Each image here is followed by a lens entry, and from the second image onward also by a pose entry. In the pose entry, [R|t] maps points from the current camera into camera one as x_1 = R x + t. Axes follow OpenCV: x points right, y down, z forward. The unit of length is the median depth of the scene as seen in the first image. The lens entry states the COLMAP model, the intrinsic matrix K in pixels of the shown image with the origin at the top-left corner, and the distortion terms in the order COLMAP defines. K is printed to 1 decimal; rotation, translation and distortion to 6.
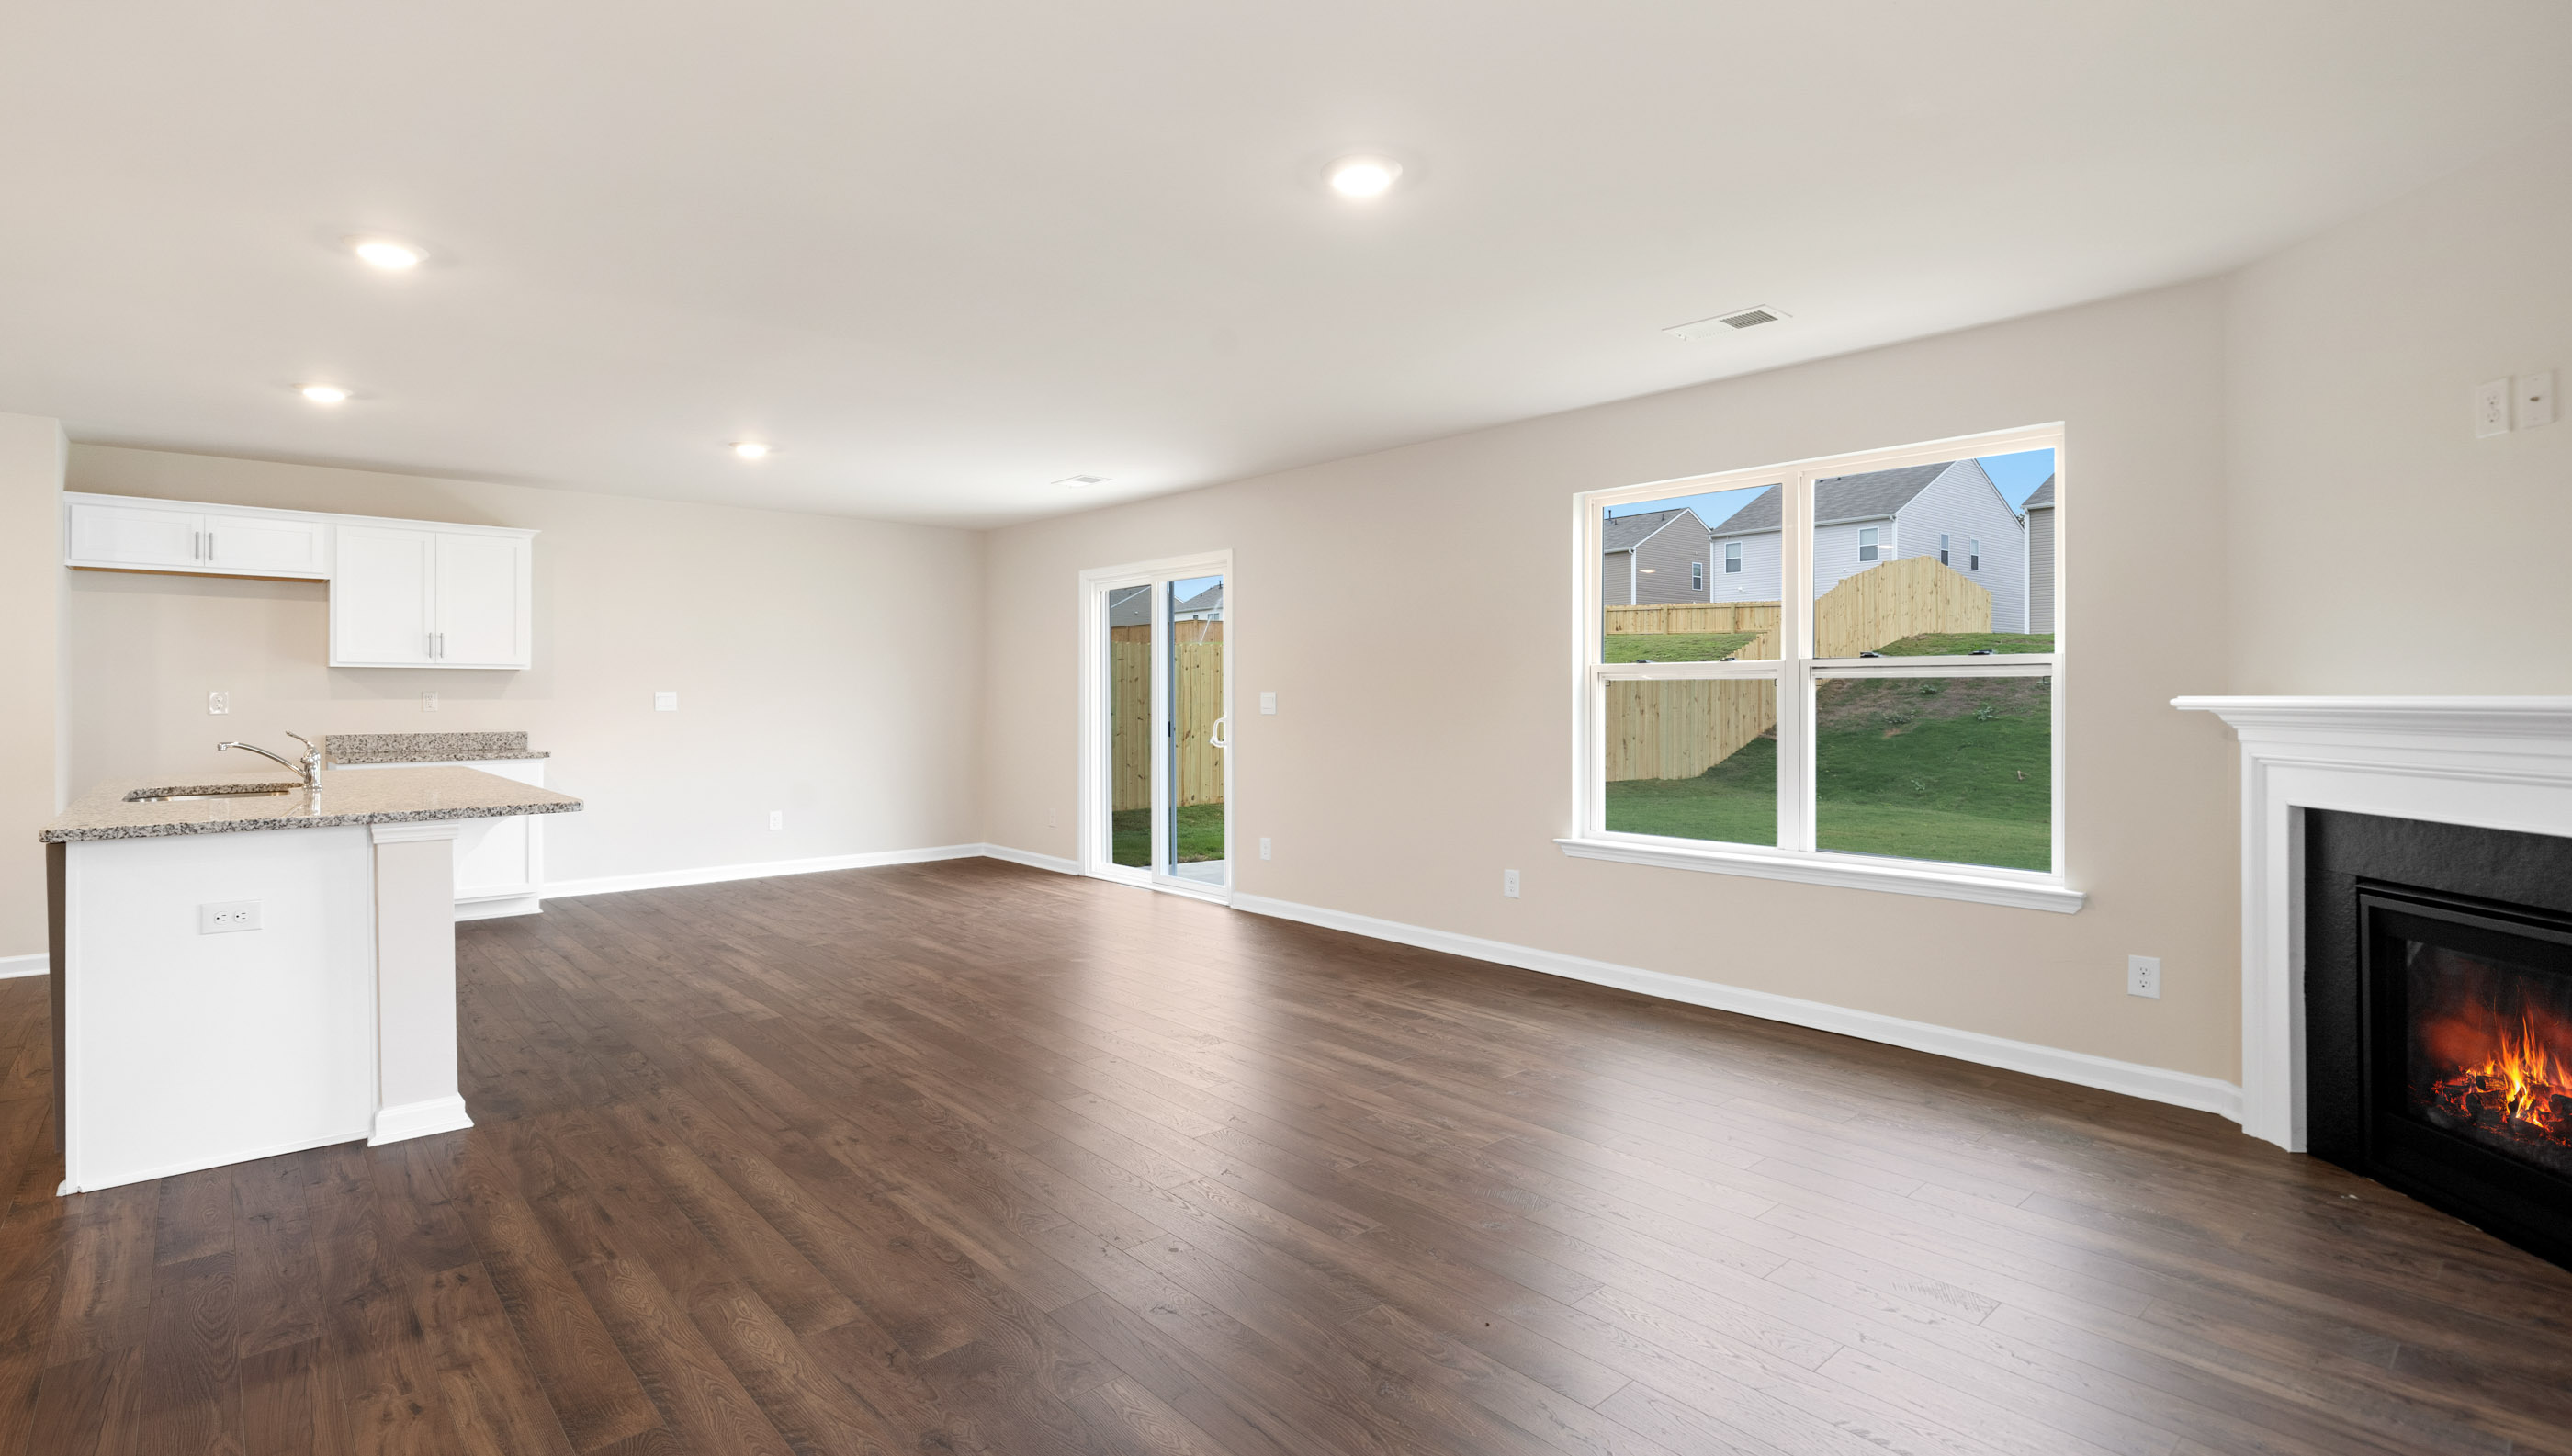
lens RADIAL K [[1204.0, 0, 1247.2], [0, 1204.0, 700.9], [0, 0, 1]] dist [-0.000148, 0.000018]
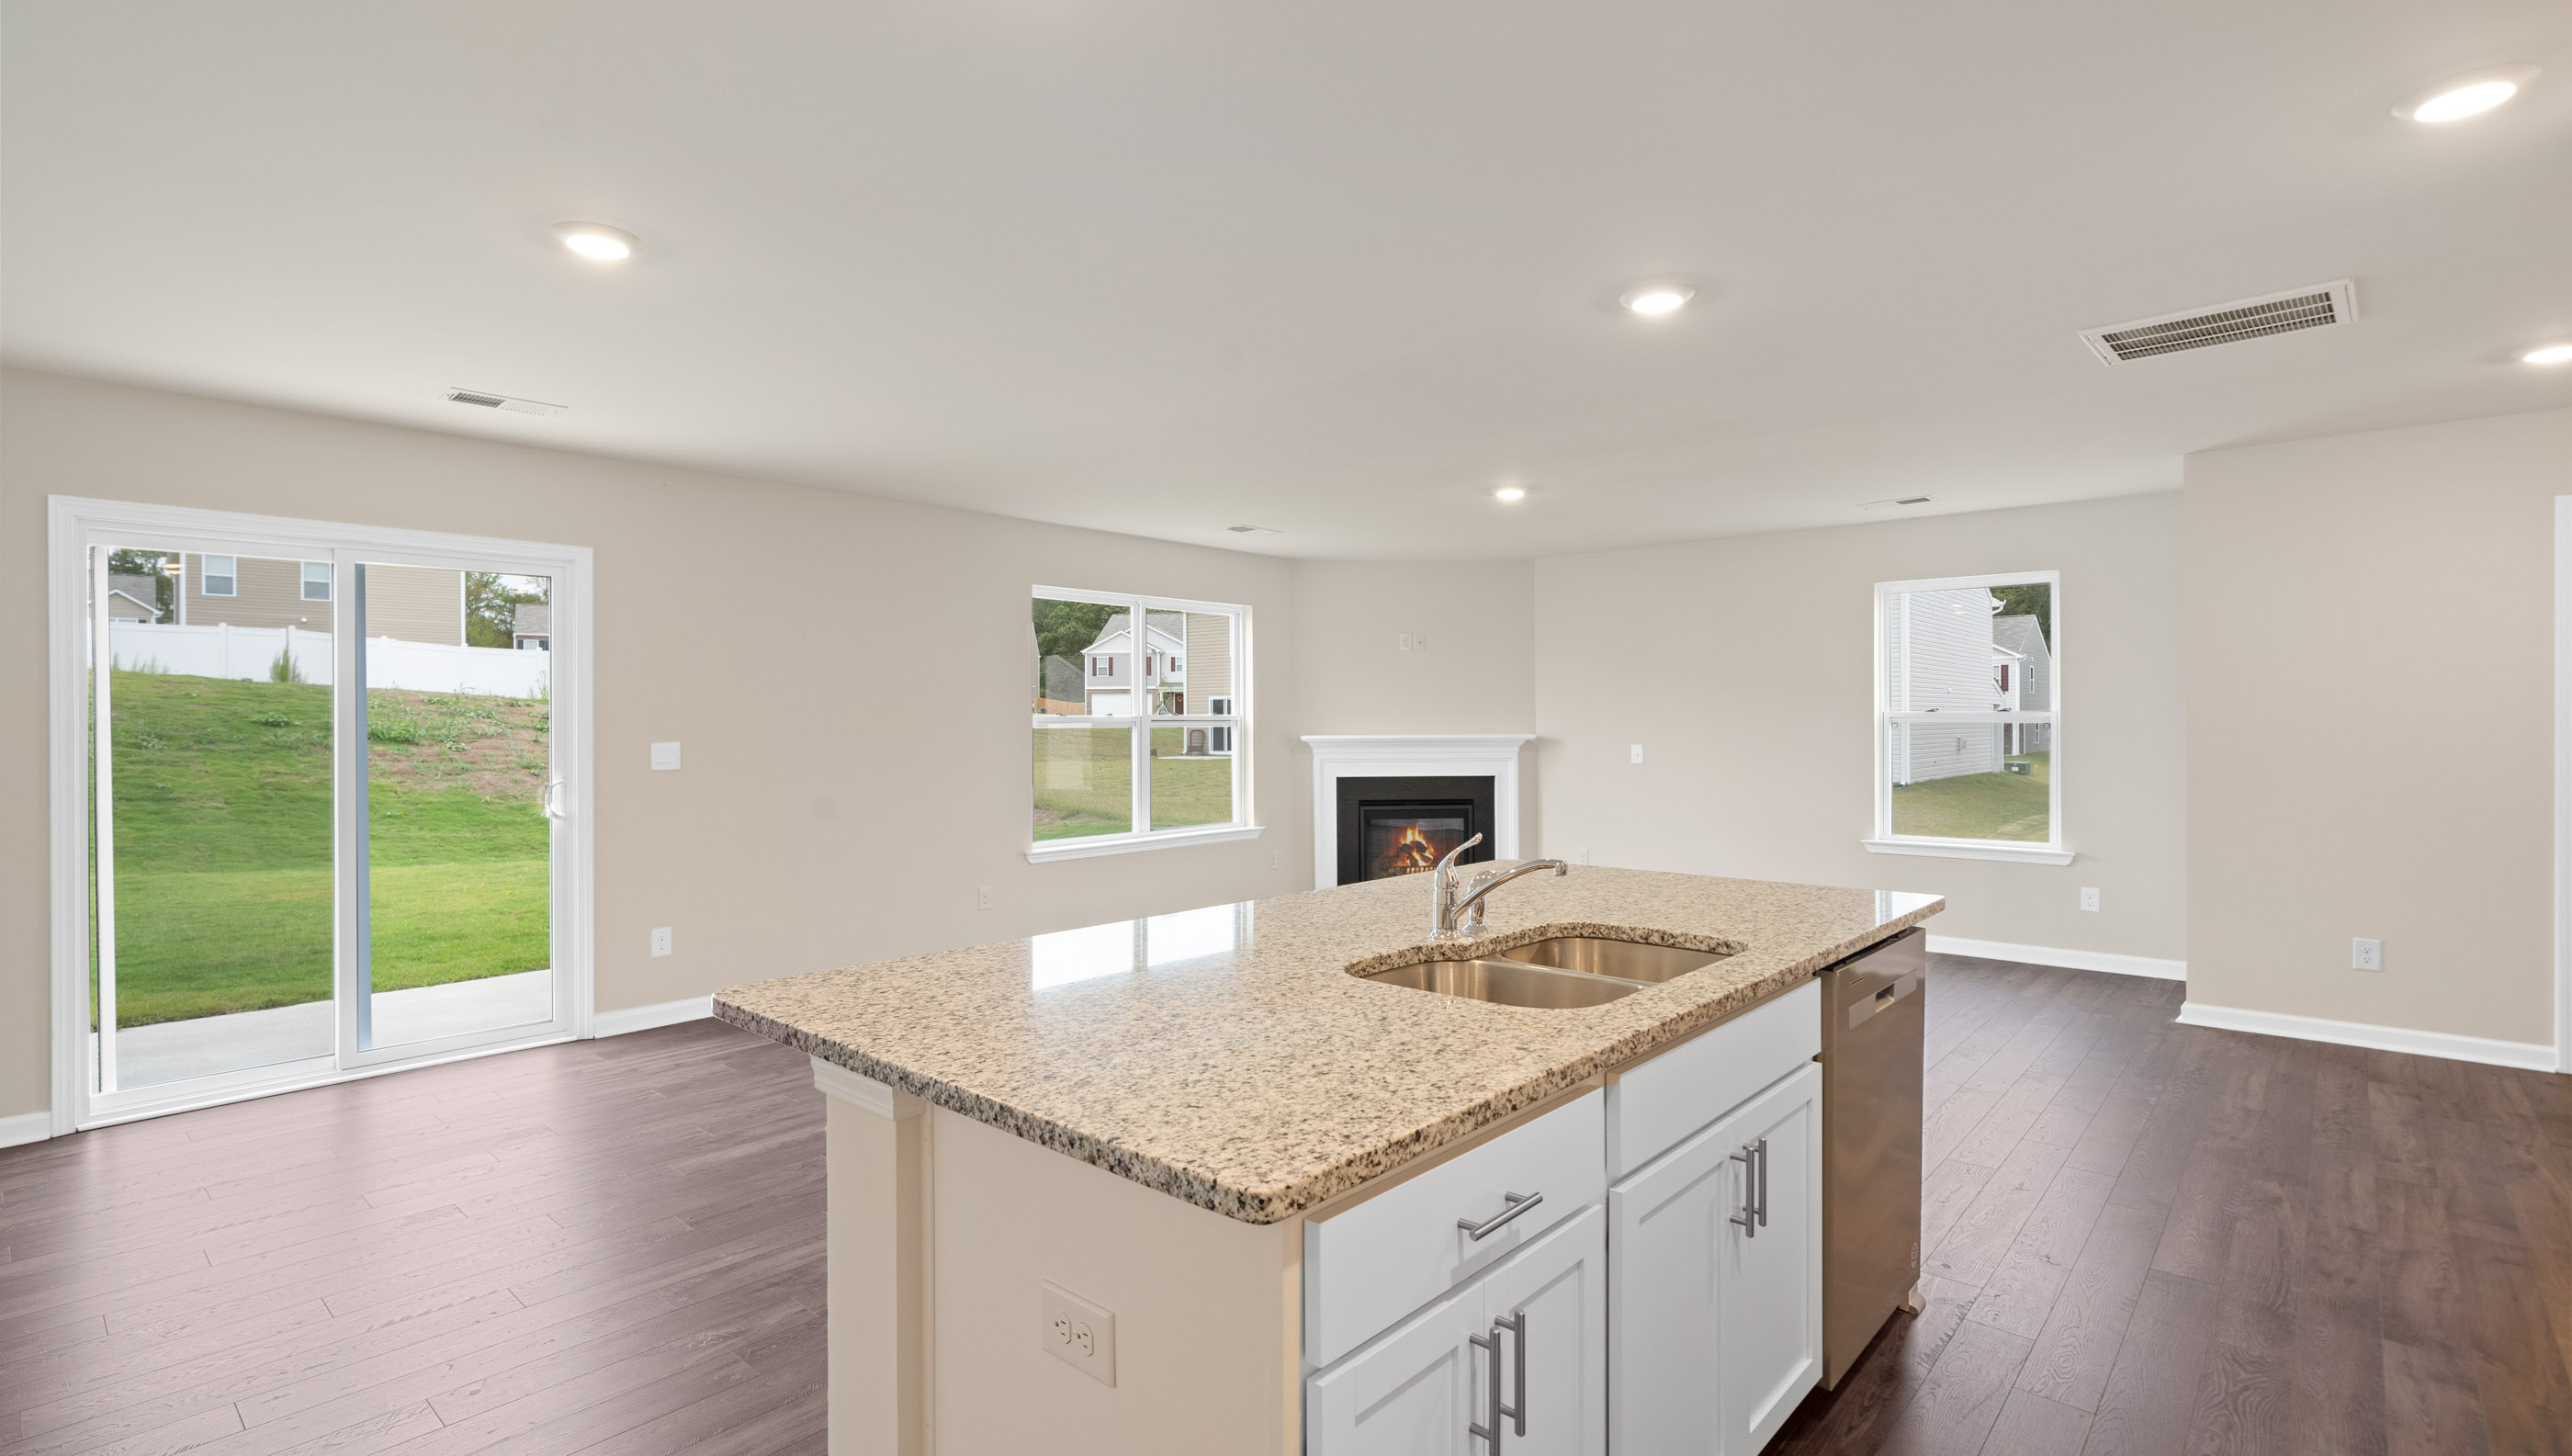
lens RADIAL K [[1188.2, 0, 1260.0], [0, 1188.2, 723.0], [0, 0, 1]] dist [0.002389, -0.000181]
pose [[-0.114719, -0.000064, 0.993398, -1.411656], [0.010603, 0.999943, 0.001289, -0.029725], [-0.993341, 0.010681, -0.114712, 1.235506]]
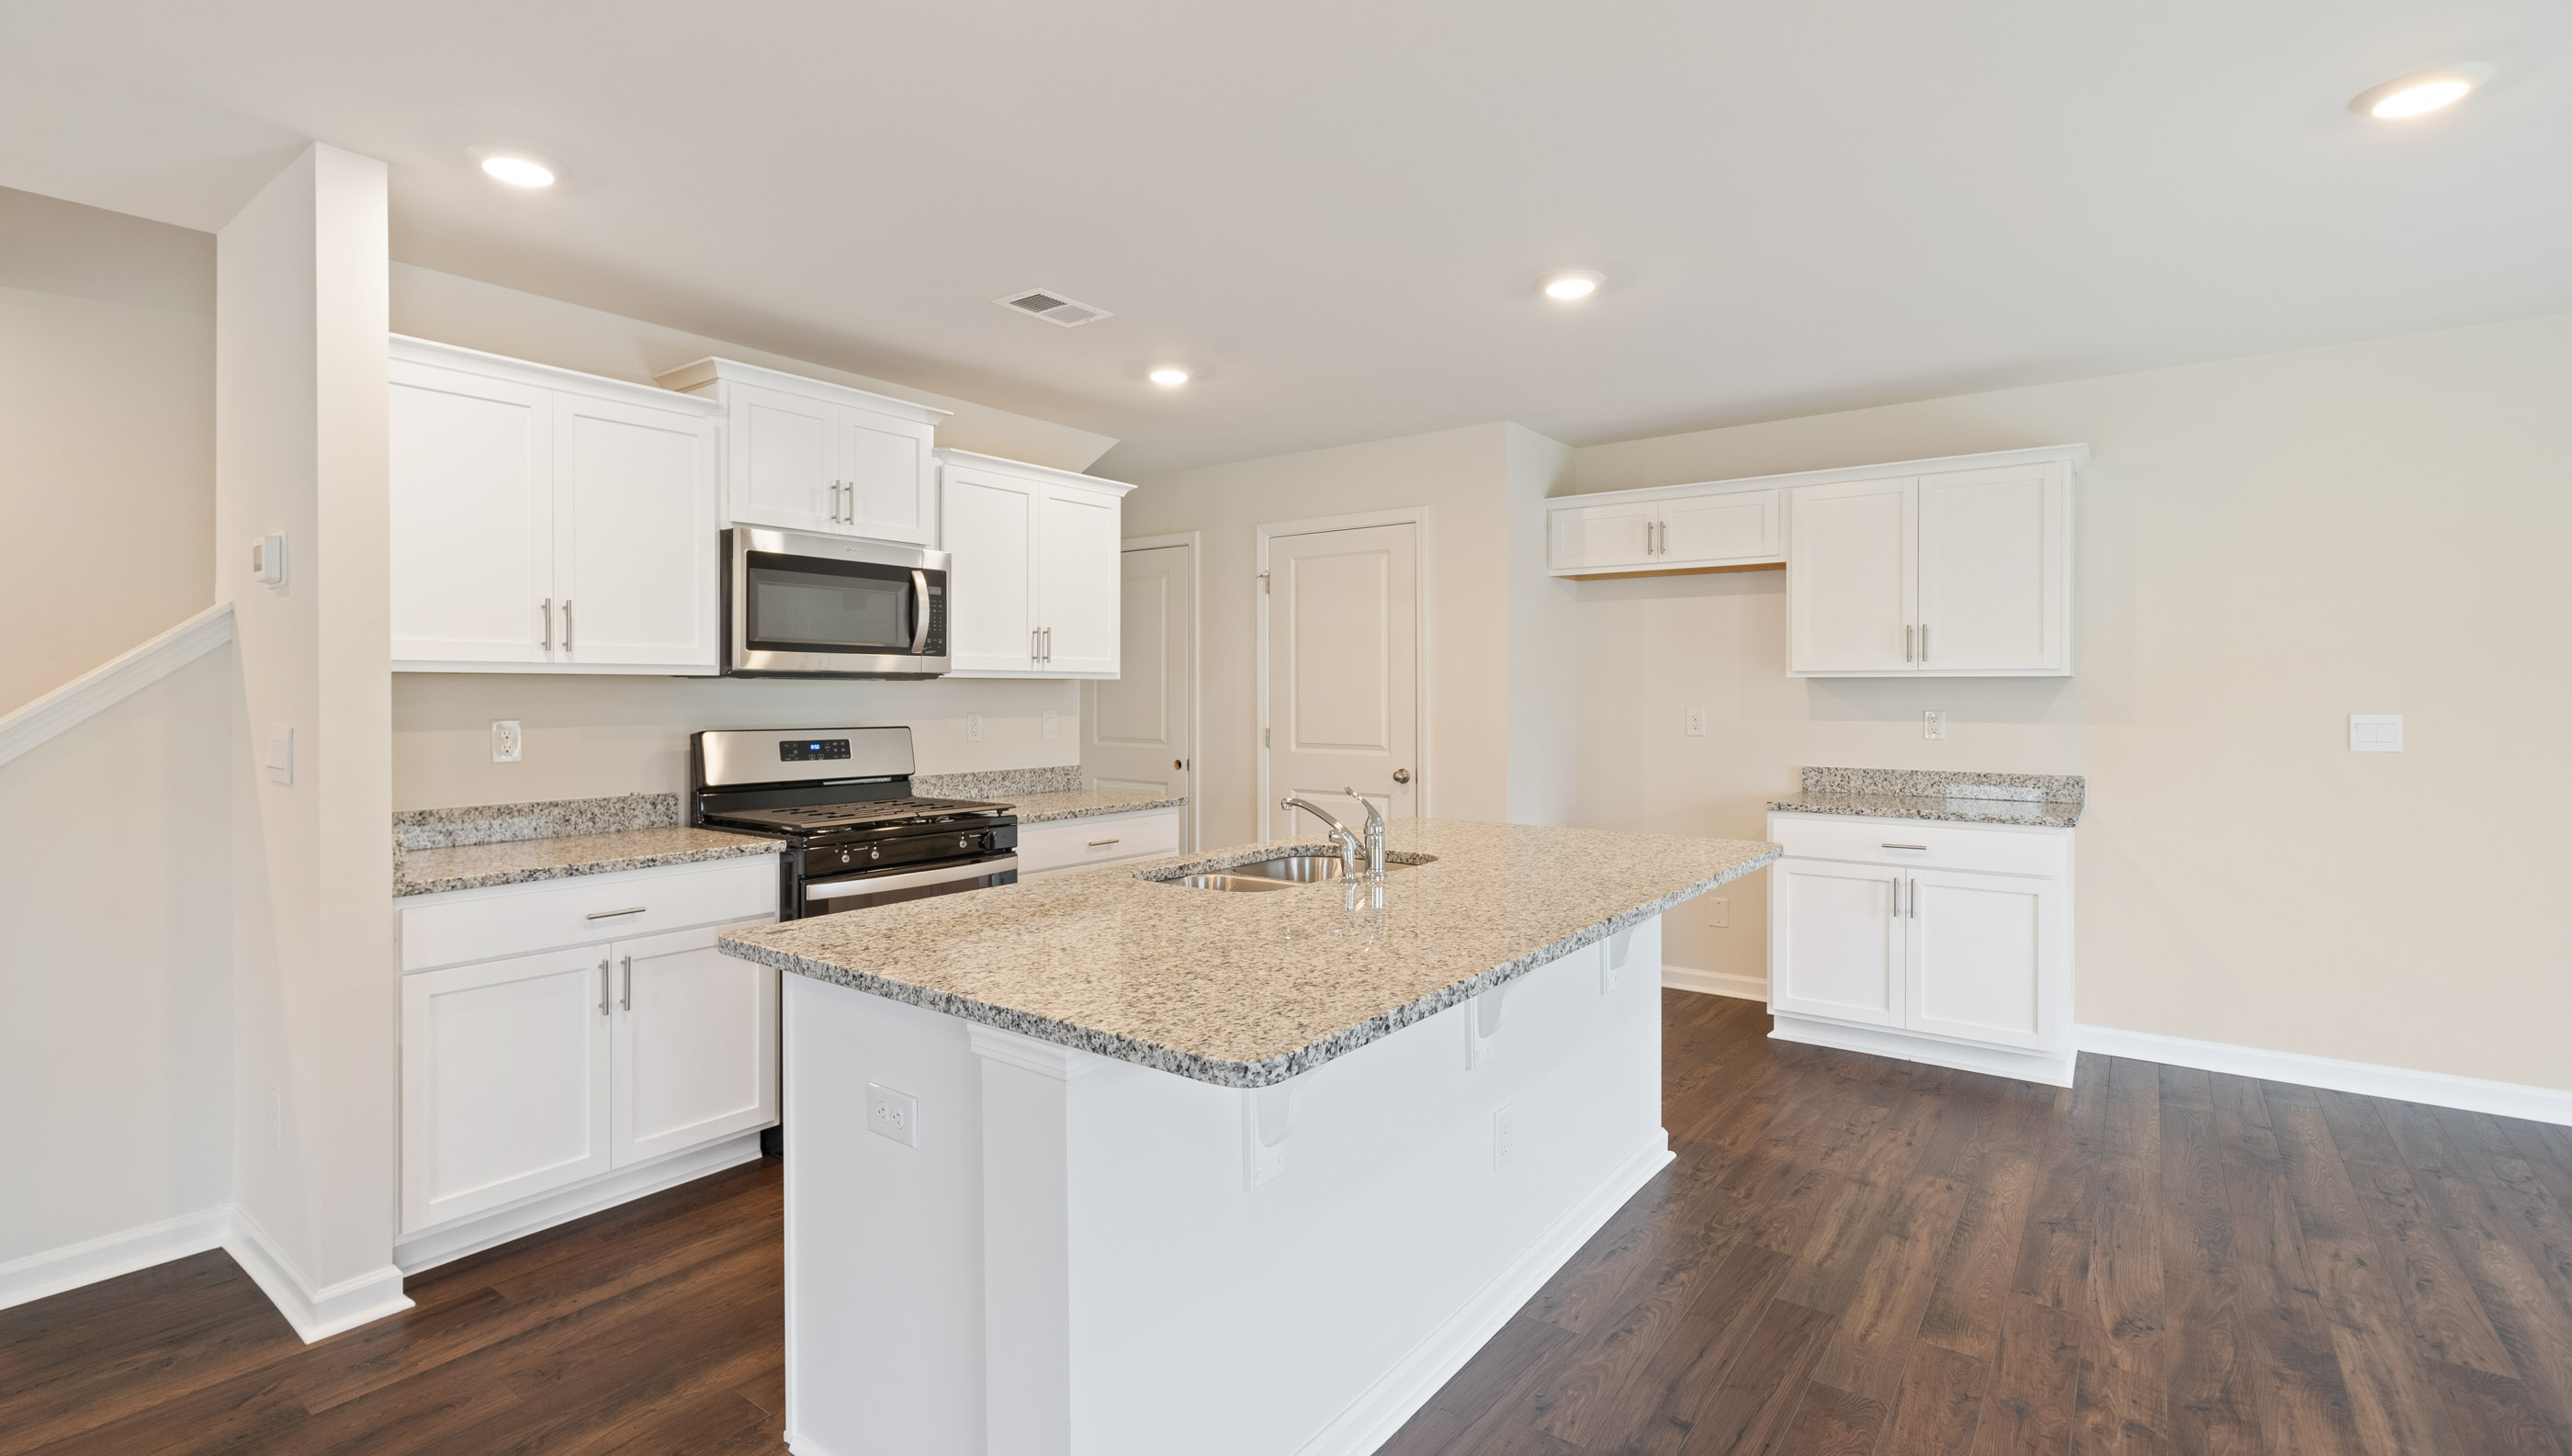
lens RADIAL K [[1153.3, 0, 1258.0], [0, 1153.3, 700.4], [0, 0, 1]] dist [0.001729, 0.000047]
pose [[0.200373, 0.005477, -0.979704, -0.197752], [-0.004499, 0.999979, 0.004670, -0.026517], [0.979709, 0.003472, 0.200393, 0.877557]]
